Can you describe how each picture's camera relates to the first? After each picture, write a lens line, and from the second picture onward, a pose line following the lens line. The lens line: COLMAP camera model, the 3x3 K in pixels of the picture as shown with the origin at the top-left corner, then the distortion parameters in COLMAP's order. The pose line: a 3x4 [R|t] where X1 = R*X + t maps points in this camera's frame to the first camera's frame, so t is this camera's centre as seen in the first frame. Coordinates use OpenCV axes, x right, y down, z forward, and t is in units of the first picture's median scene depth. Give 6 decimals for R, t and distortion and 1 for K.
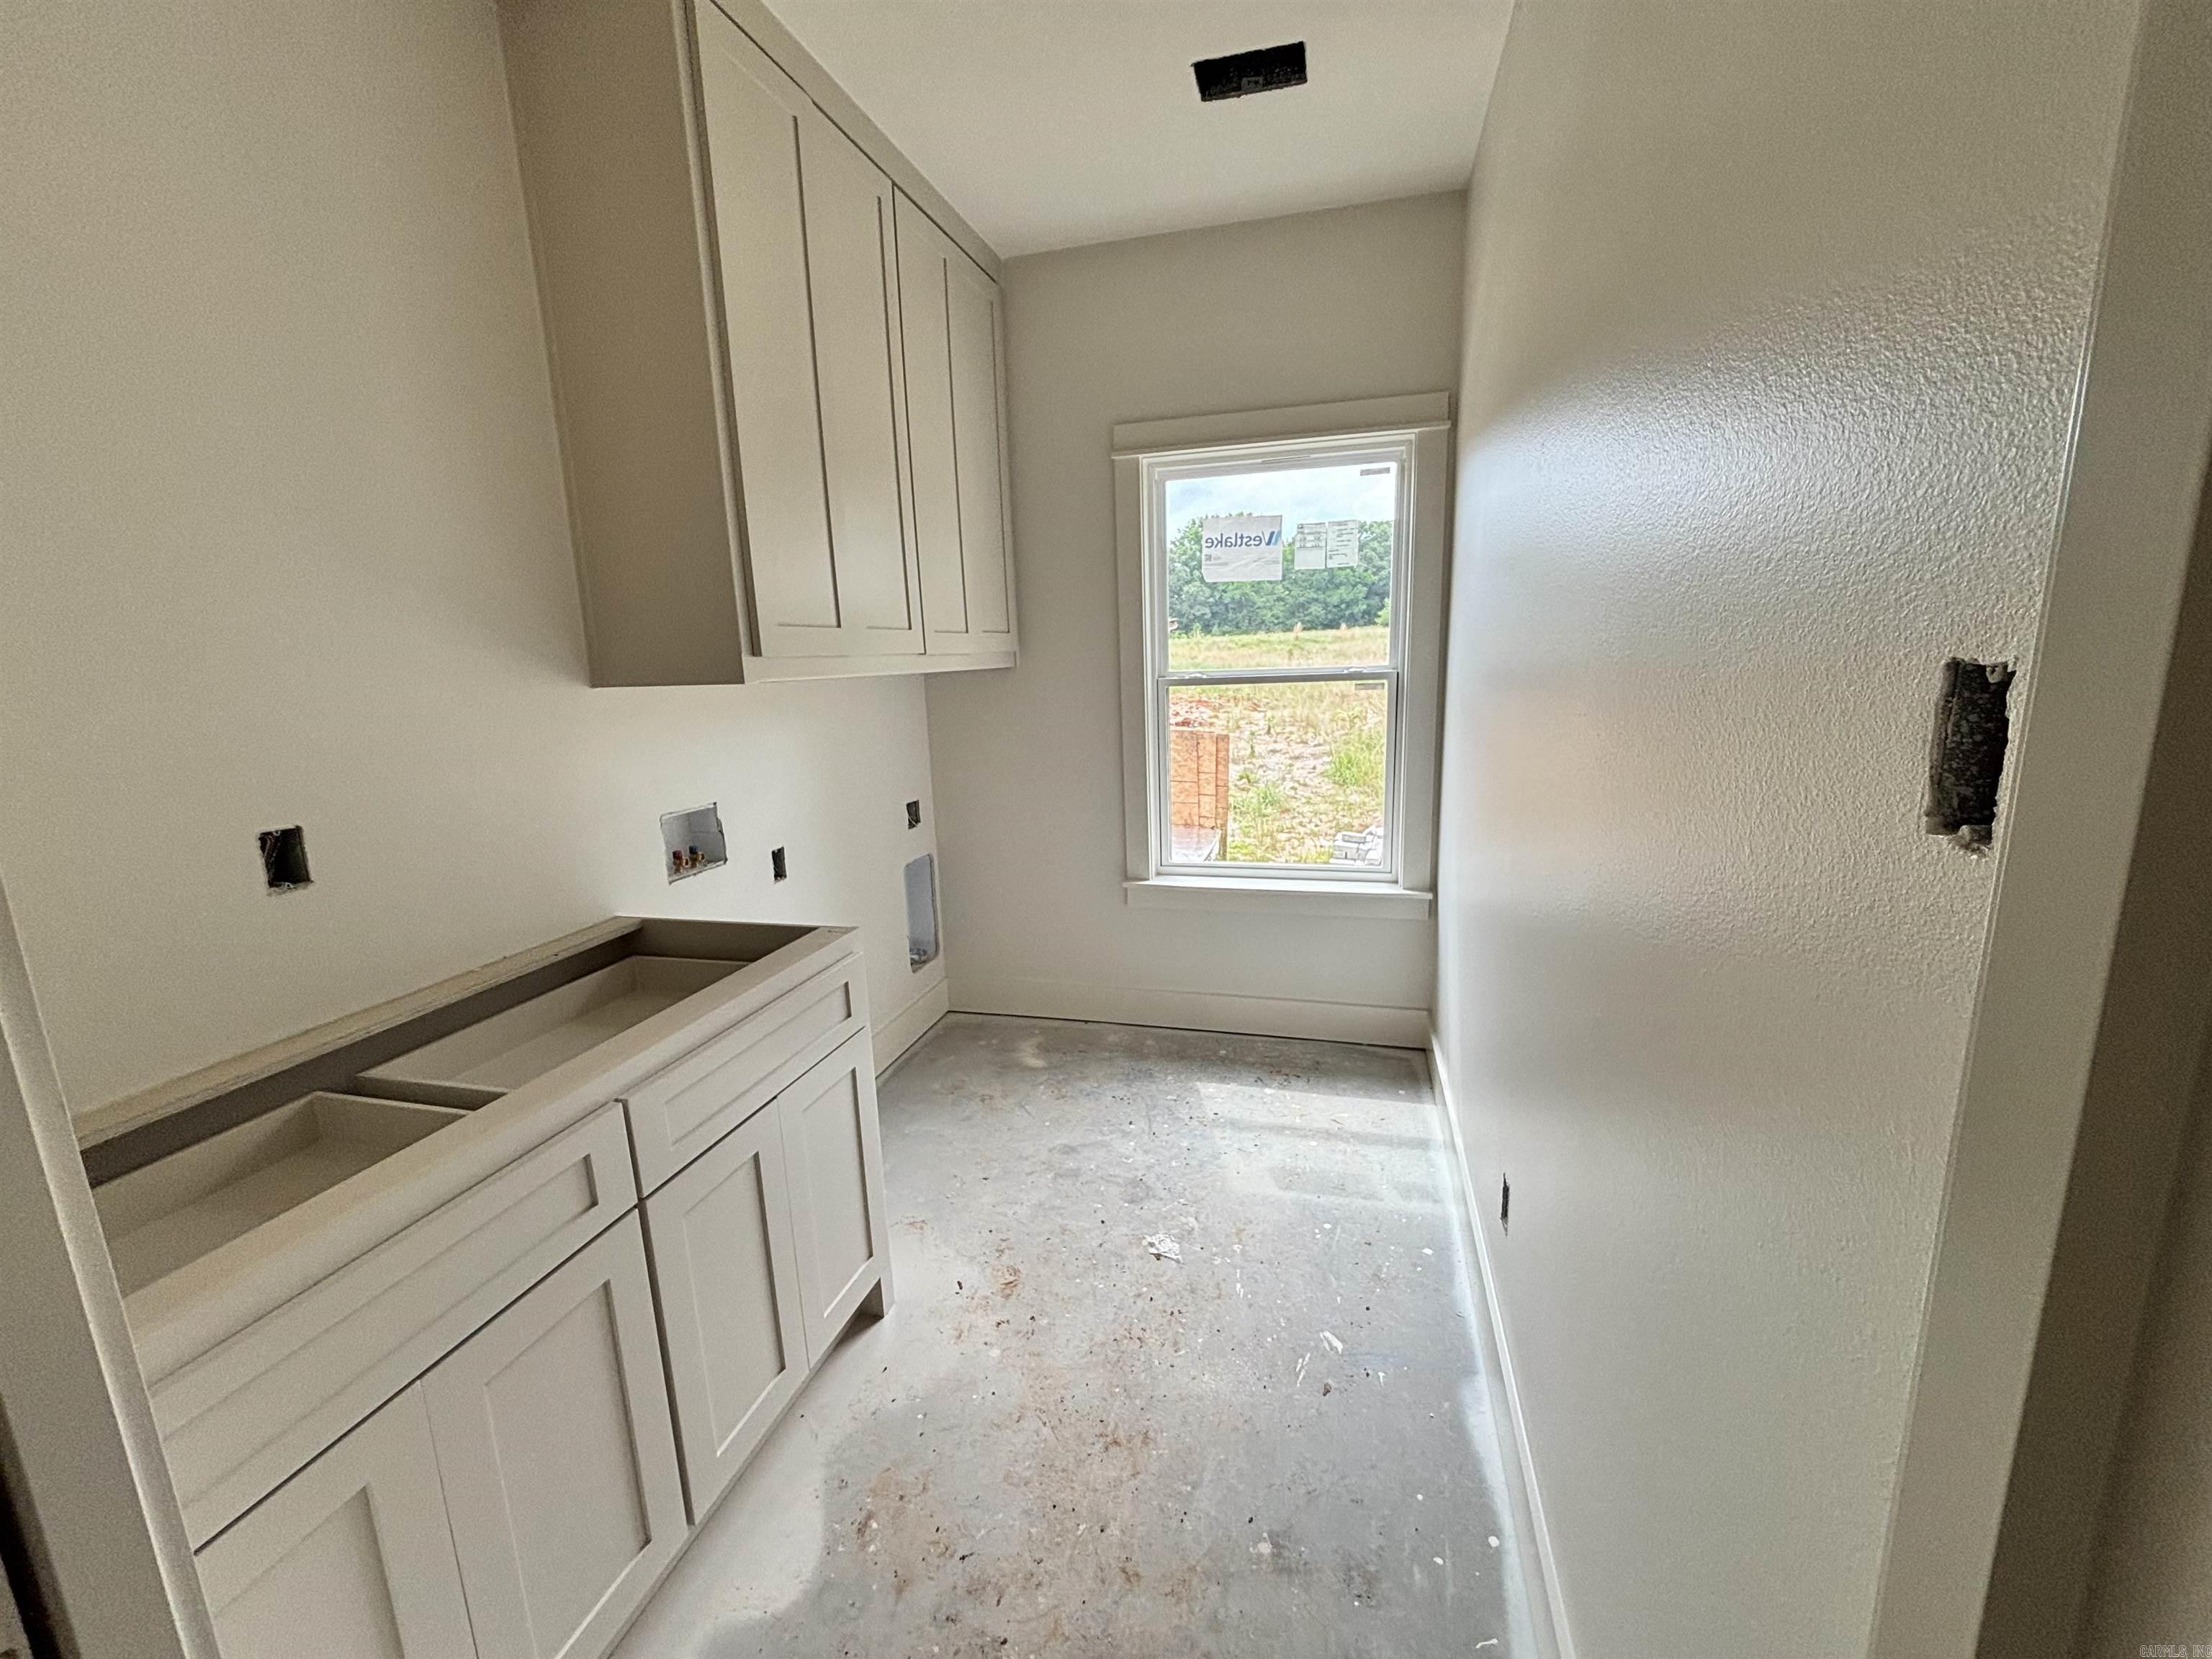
lens RADIAL K [[896.6, 0, 1106.0], [0, 896.6, 829.5], [0, 0, 1]] dist [-0.003573, -0.000047]
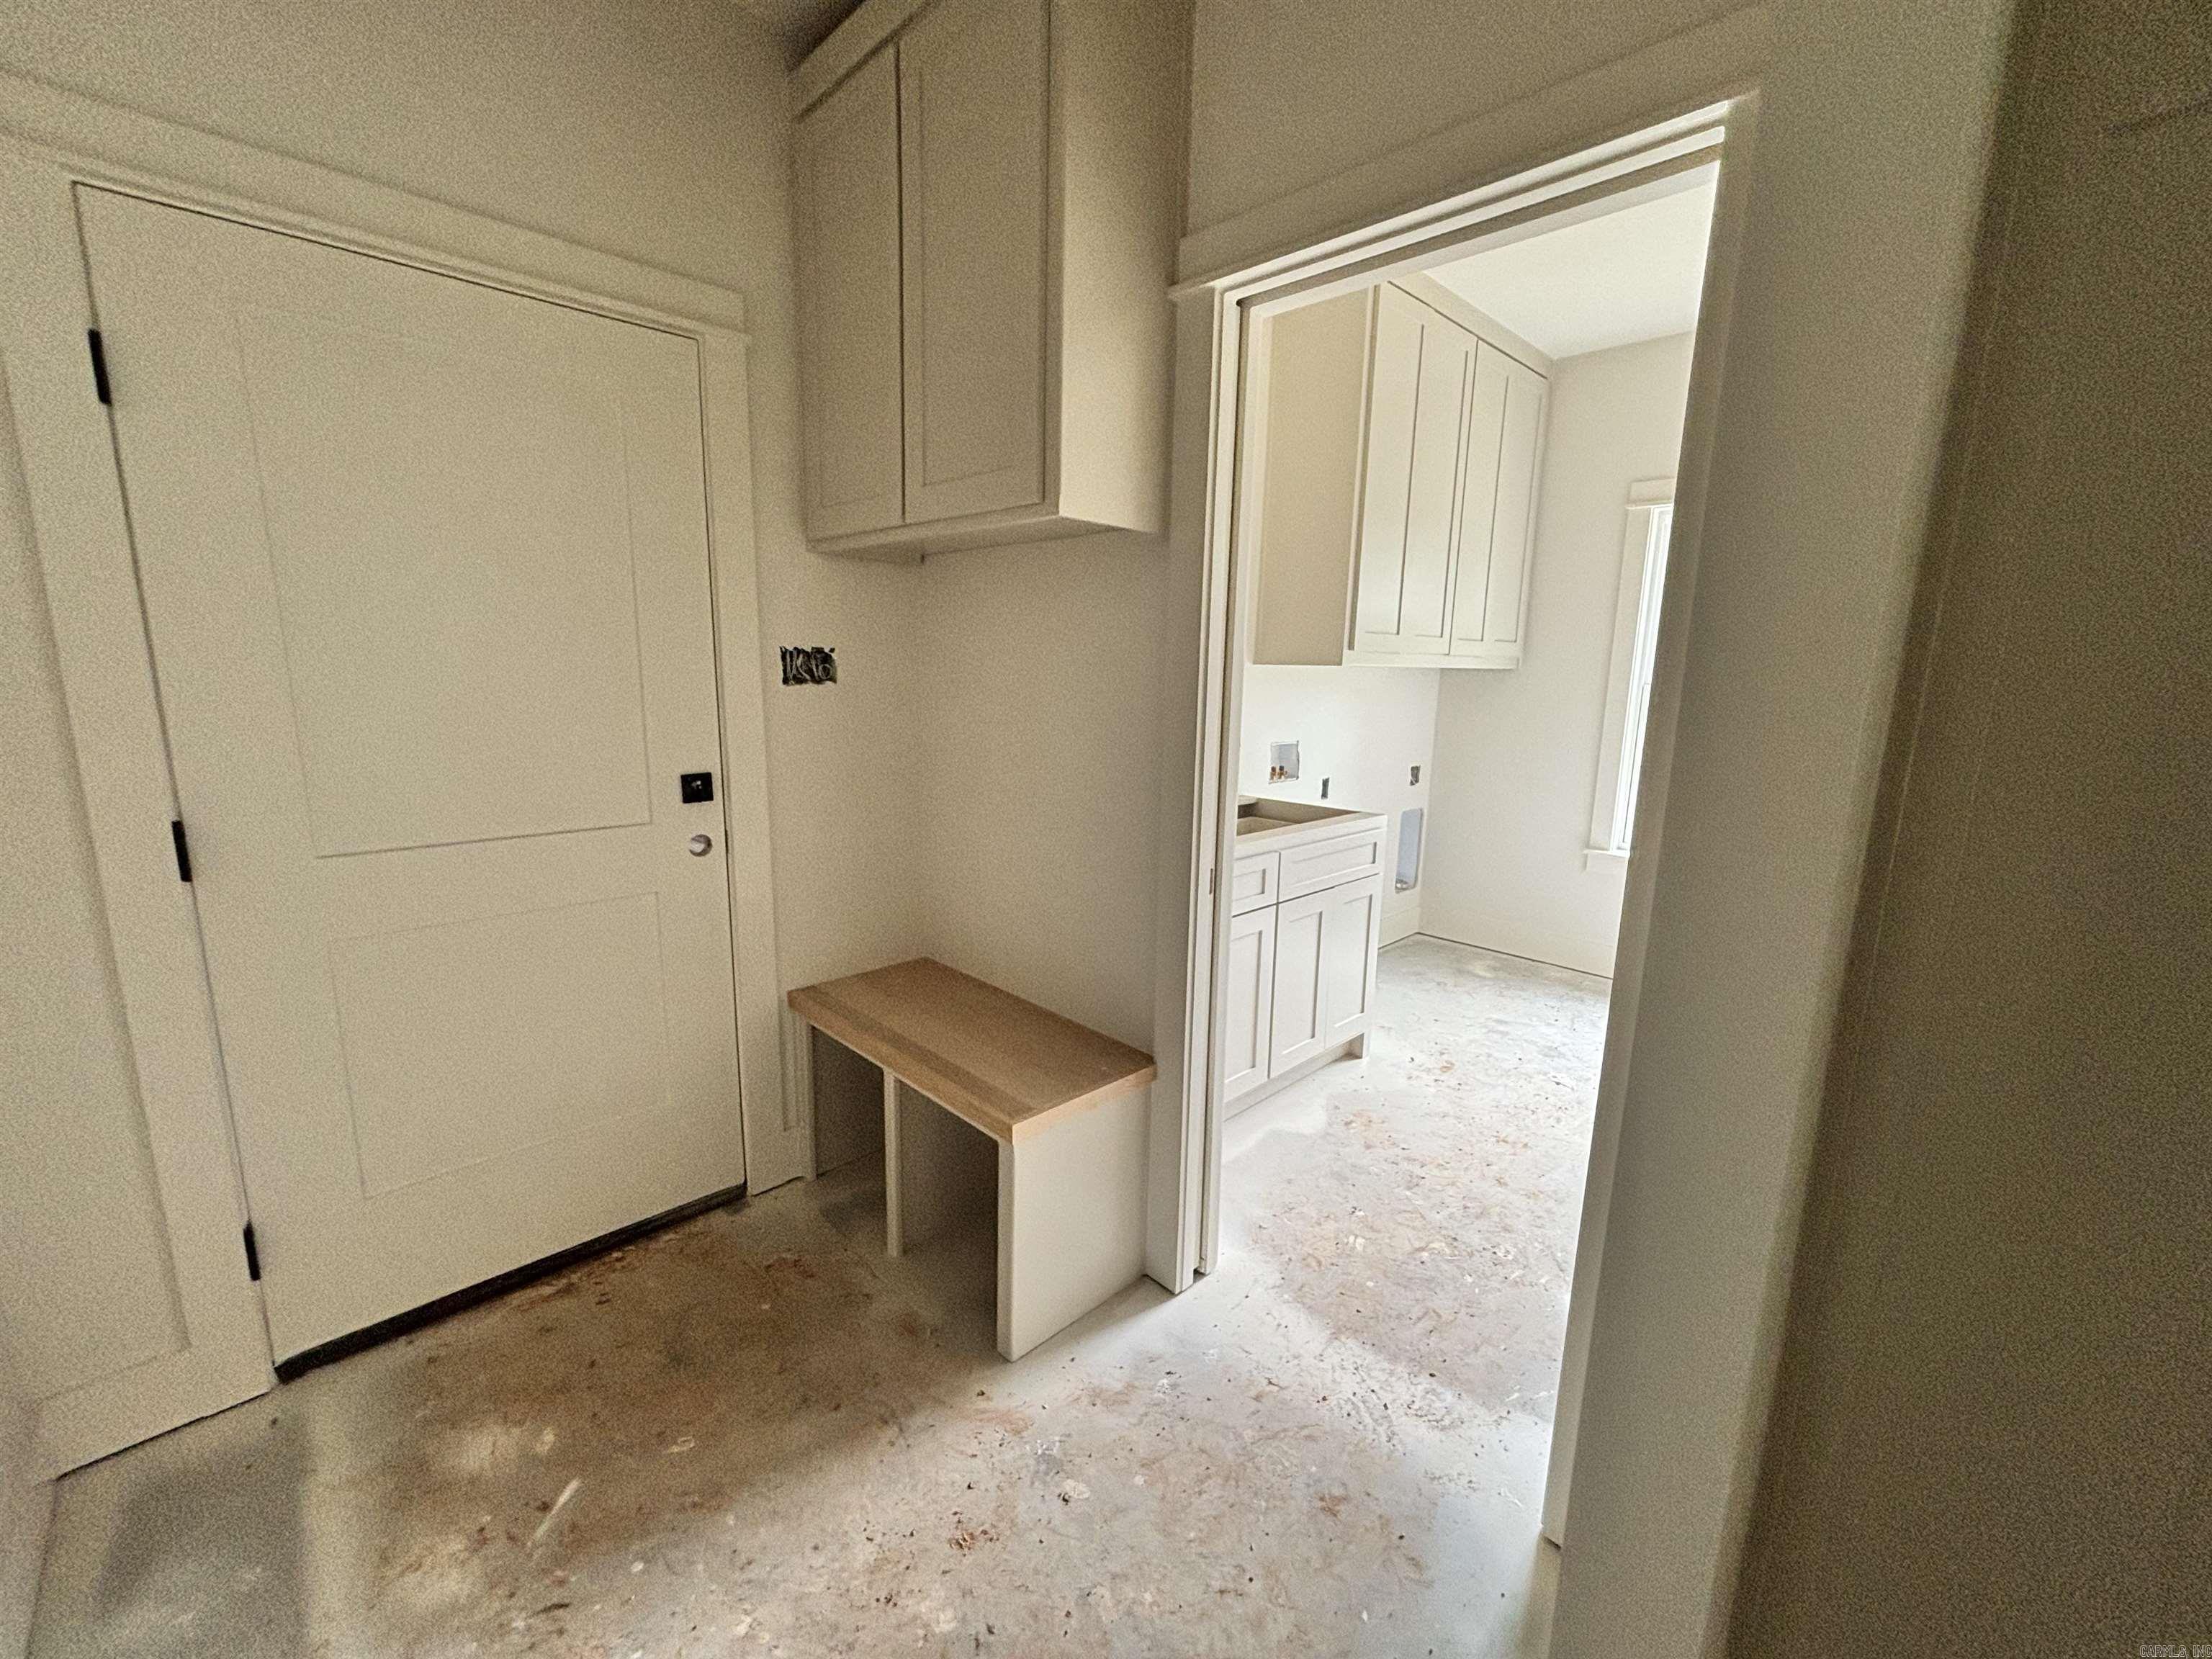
lens RADIAL K [[896.2, 0, 1106.0], [0, 896.2, 829.5], [0, 0, 1]] dist [0.029200, -0.000022]
pose [[0.862847, 0.139008, -0.485975, 0.065436], [-0.143885, 0.989213, 0.027487, 0.116801], [0.484553, 0.046208, 0.873541, -0.505568]]
